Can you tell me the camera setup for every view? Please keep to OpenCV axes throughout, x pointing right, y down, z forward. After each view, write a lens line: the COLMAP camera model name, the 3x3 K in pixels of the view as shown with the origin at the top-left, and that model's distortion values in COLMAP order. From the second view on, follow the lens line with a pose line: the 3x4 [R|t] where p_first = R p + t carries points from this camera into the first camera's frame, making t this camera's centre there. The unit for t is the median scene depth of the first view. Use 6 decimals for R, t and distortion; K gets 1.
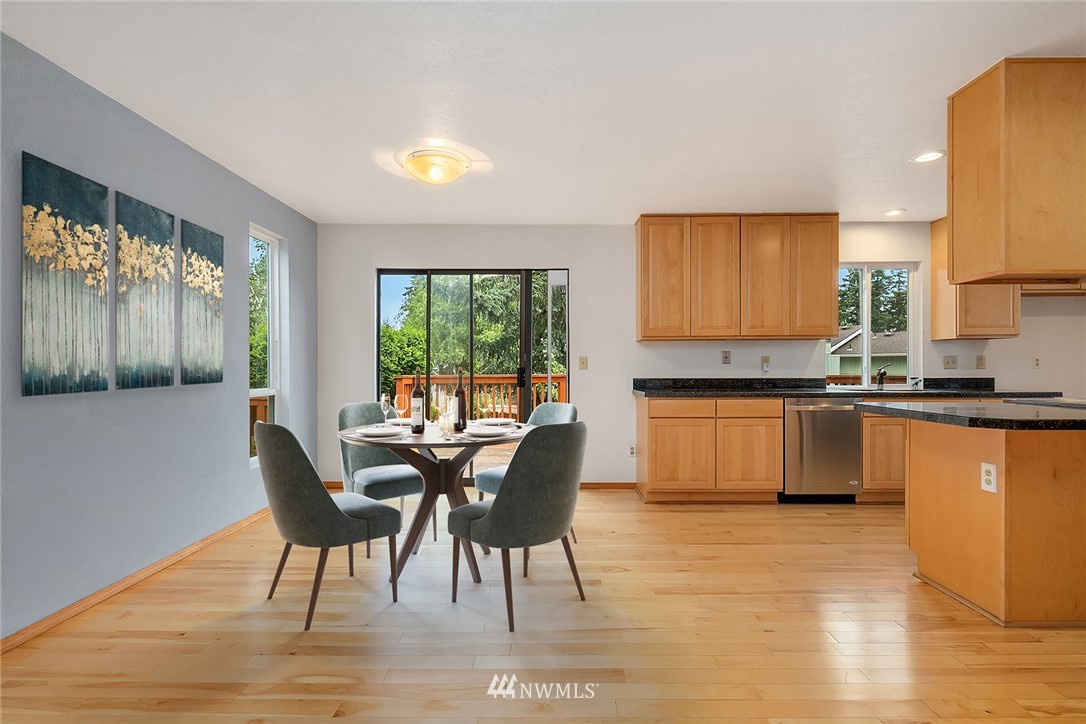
lens RADIAL K [[533.5, 0, 544.0], [0, 533.5, 365.6], [0, 0, 1]] dist [0.004857, -0.002450]
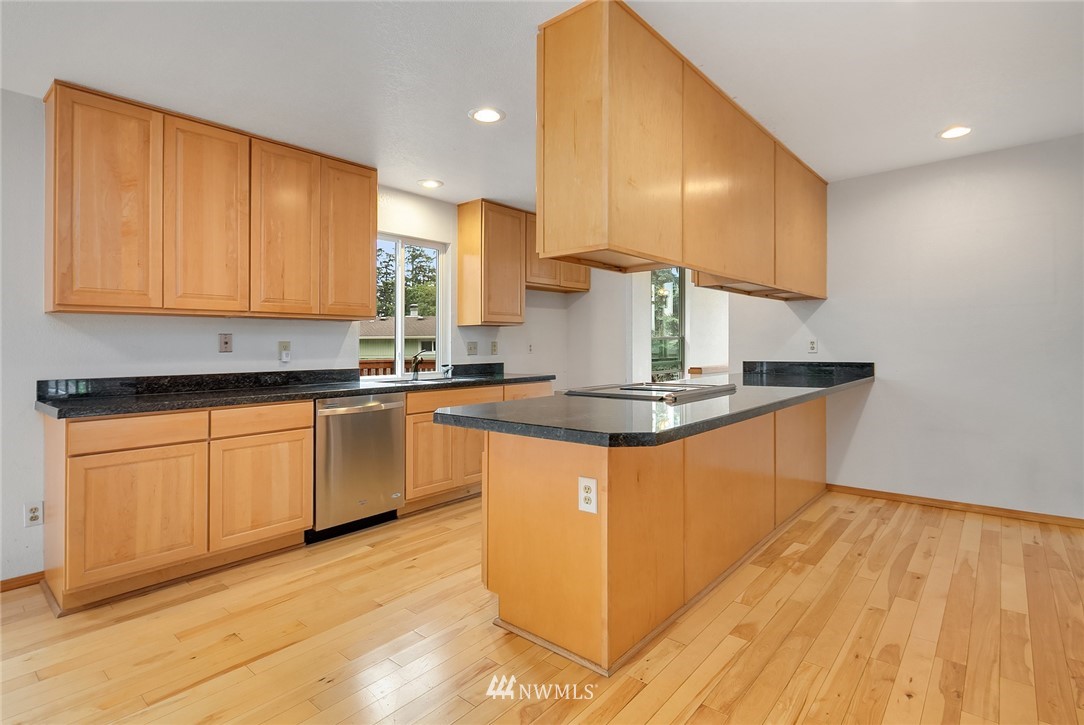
lens RADIAL K [[532.5, 0, 549.0], [0, 532.5, 339.1], [0, 0, 1]] dist [0.004857, -0.002450]
pose [[0.631119, 0.008055, 0.775644, 0.086824], [0.003485, 0.999907, -0.013219, -0.011185], [-0.775678, 0.011046, 0.631032, 0.293066]]
